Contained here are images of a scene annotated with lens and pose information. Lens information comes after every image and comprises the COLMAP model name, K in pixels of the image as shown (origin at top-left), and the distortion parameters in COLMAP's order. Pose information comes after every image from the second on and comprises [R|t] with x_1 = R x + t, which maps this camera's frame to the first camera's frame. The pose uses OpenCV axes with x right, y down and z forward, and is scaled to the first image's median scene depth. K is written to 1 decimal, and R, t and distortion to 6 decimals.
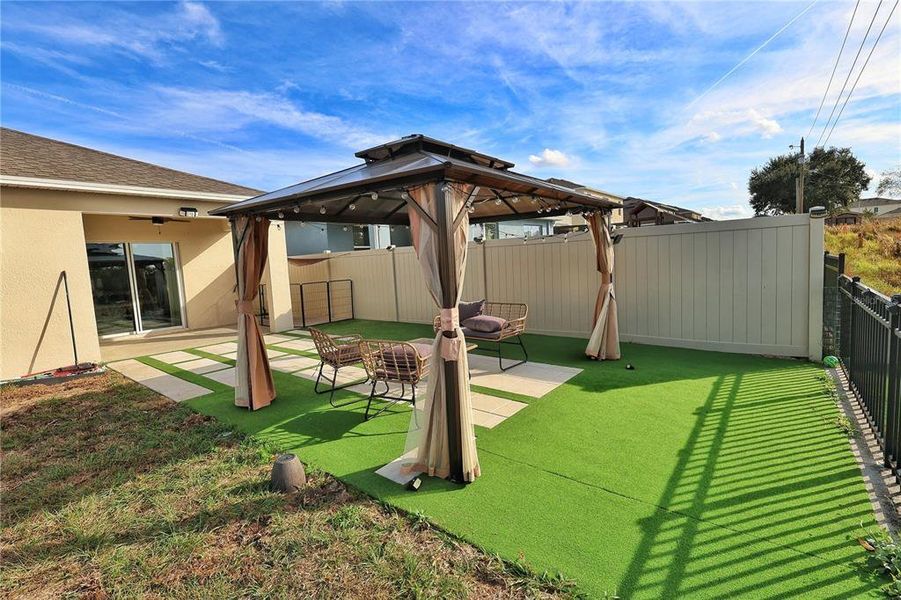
lens RADIAL K [[447.8, 0, 451.1], [0, 447.8, 300.8], [0, 0, 1]] dist [0.001269, -0.000232]
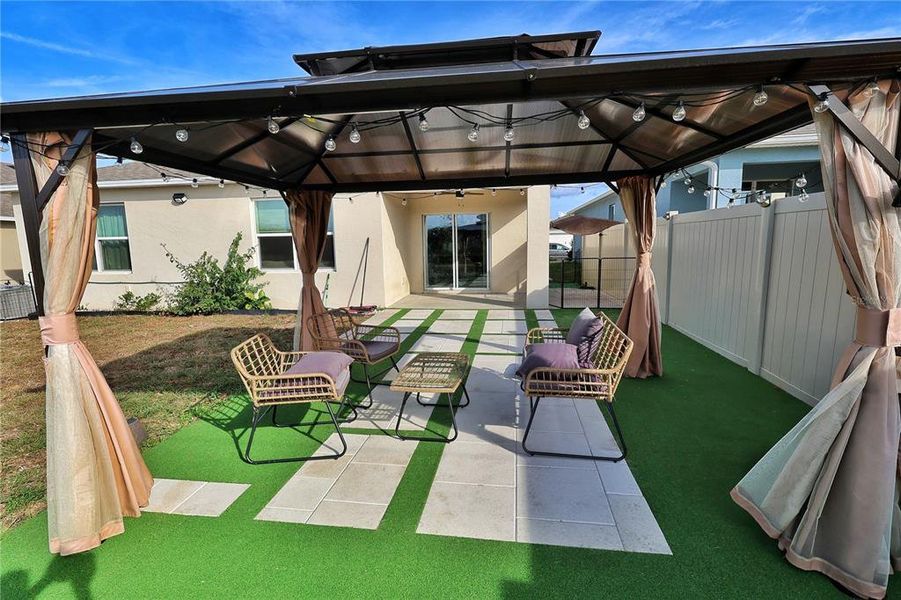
lens RADIAL K [[421.7, 0, 452.4], [0, 421.7, 282.2], [0, 0, 1]] dist [-0.000722, -0.000226]
pose [[0.478863, 0.114559, -0.870383, 0.362512], [-0.077773, 0.993087, 0.087920, -0.057151], [0.874438, 0.025591, 0.484462, 0.508797]]
